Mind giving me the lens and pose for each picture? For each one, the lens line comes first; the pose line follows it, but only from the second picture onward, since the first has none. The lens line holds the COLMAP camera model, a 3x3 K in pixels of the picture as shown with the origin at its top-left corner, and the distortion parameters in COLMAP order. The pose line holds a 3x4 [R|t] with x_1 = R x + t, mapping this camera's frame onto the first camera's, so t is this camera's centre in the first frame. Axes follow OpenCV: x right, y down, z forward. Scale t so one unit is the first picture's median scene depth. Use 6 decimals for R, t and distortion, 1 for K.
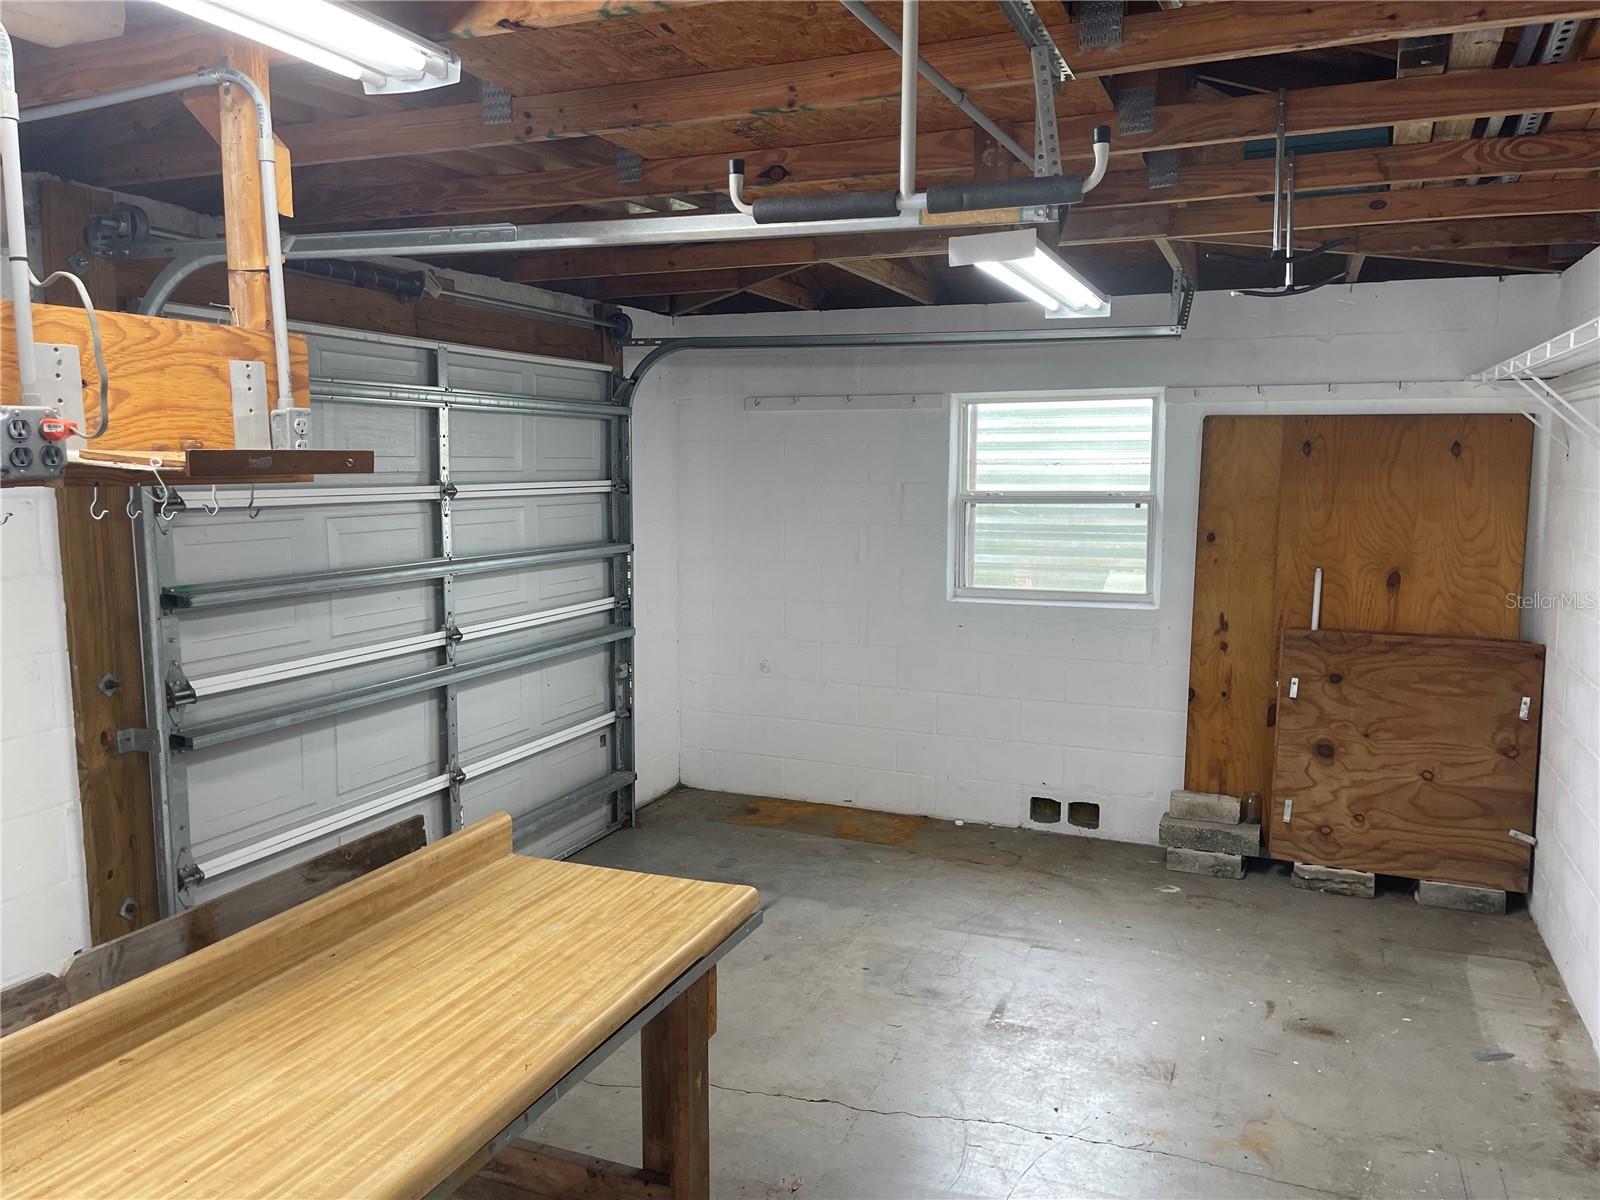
lens RADIAL K [[1197.9, 0, 807.2], [0, 1197.9, 597.0], [0, 0, 1]] dist [0.088918, -0.123824]
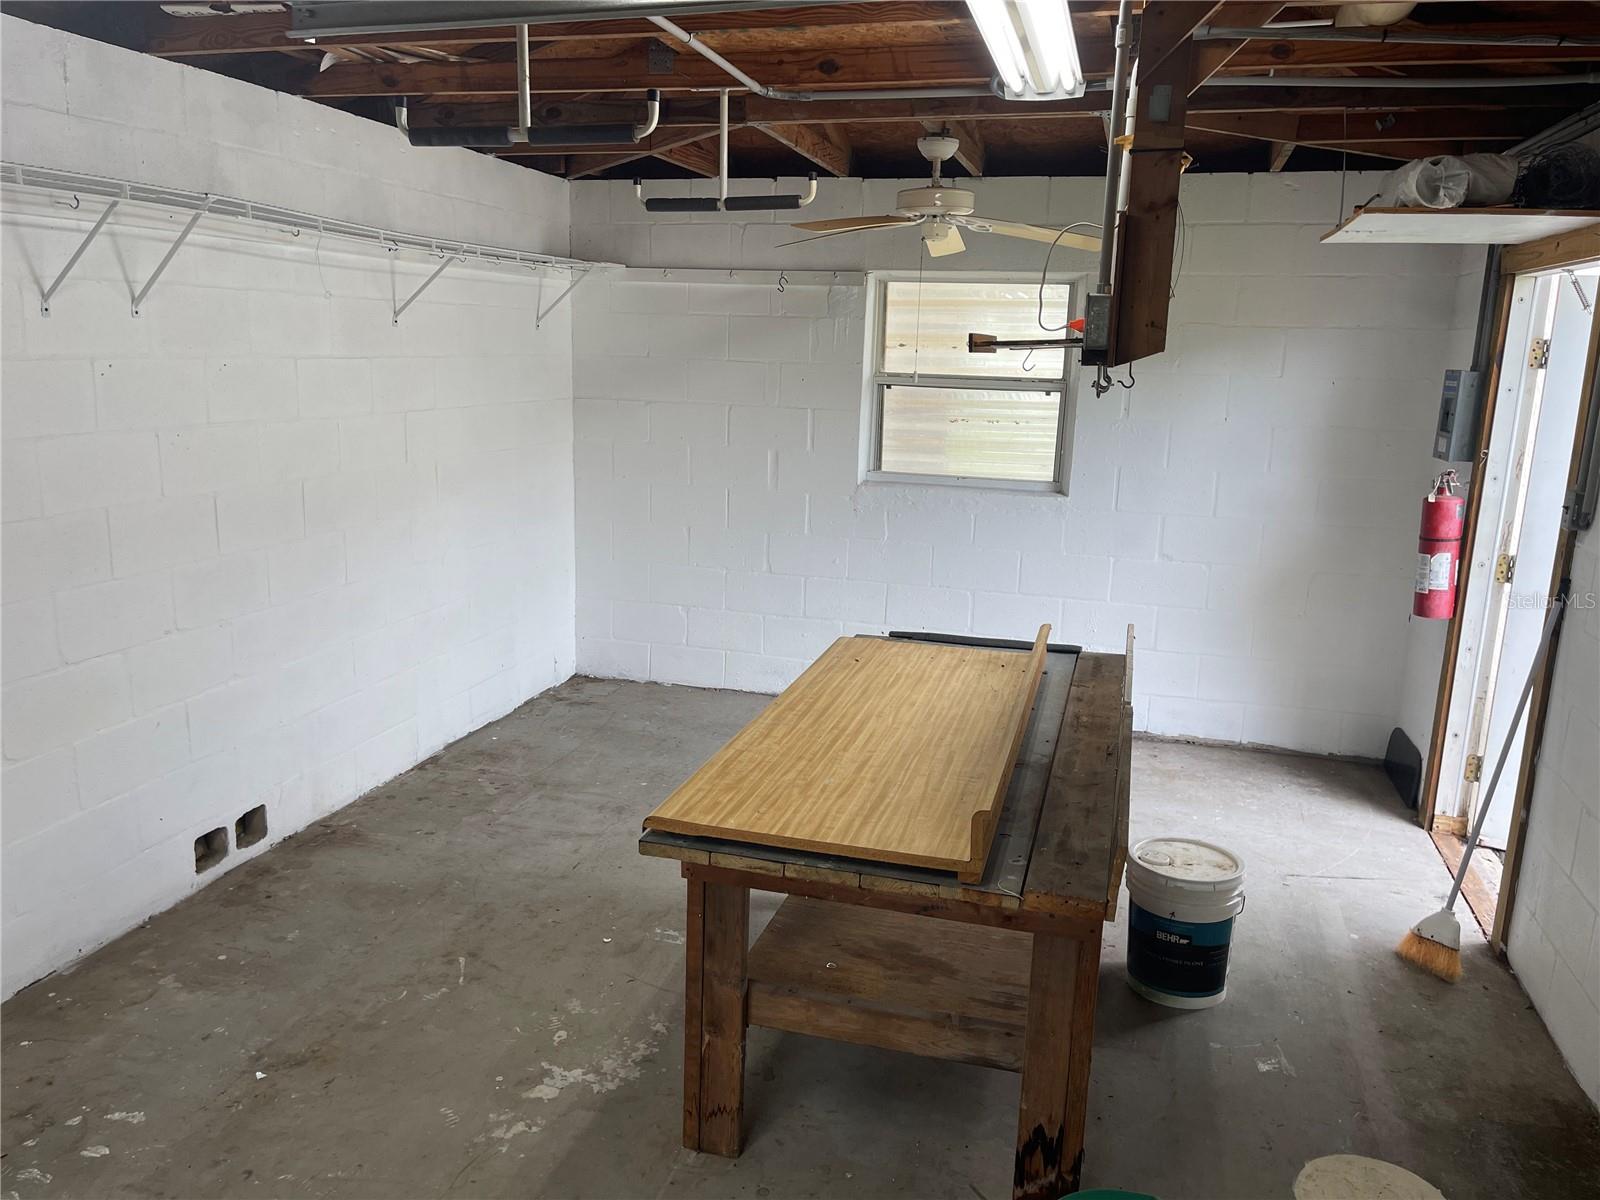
lens RADIAL K [[1197.9, 0, 807.2], [0, 1197.9, 597.0], [0, 0, 1]] dist [0.088918, -0.123824]
pose [[-0.992791, -0.008154, -0.119579, -0.063825], [-0.045795, 0.947795, 0.315575, -0.242407], [0.110763, 0.318776, -0.941336, 2.183354]]
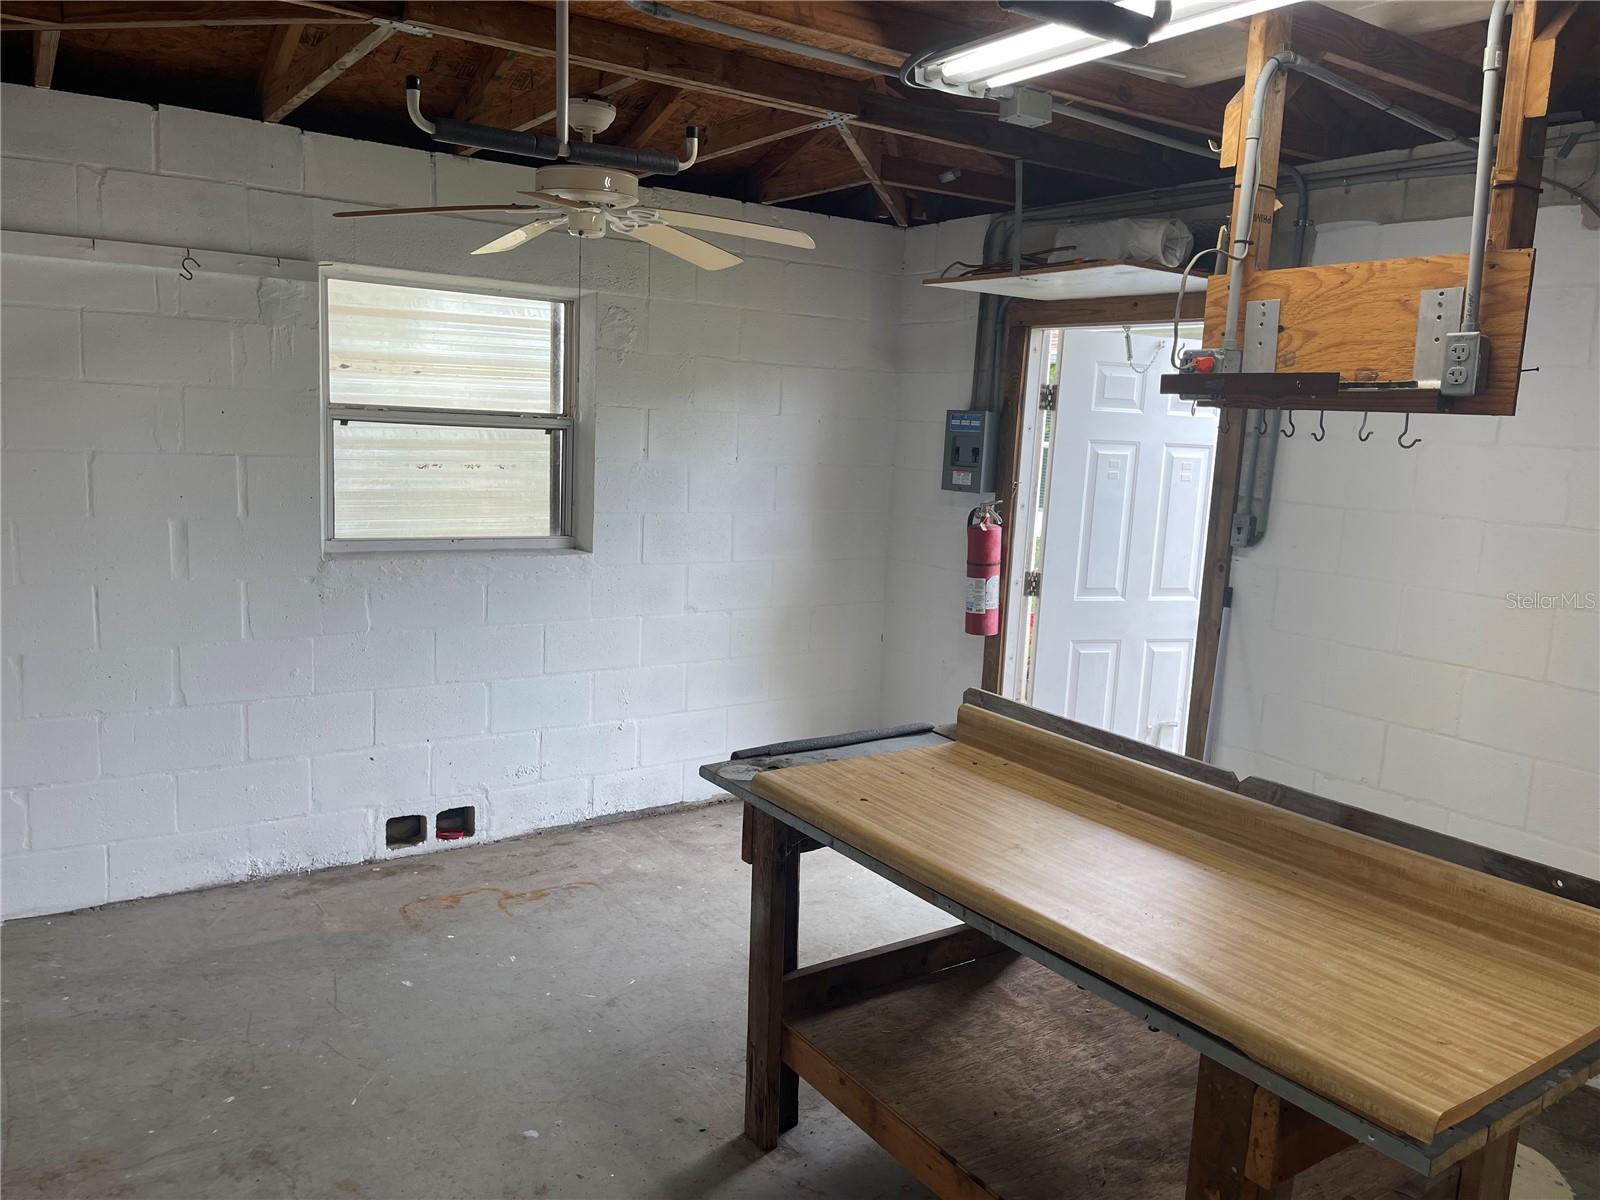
lens RADIAL K [[1197.9, 0, 807.2], [0, 1197.9, 597.0], [0, 0, 1]] dist [0.088918, -0.123824]
pose [[-0.550799, 0.097472, -0.828927, 0.697718], [-0.143025, 0.967444, 0.208796, -0.089422], [0.822292, 0.233562, -0.518926, 1.204784]]
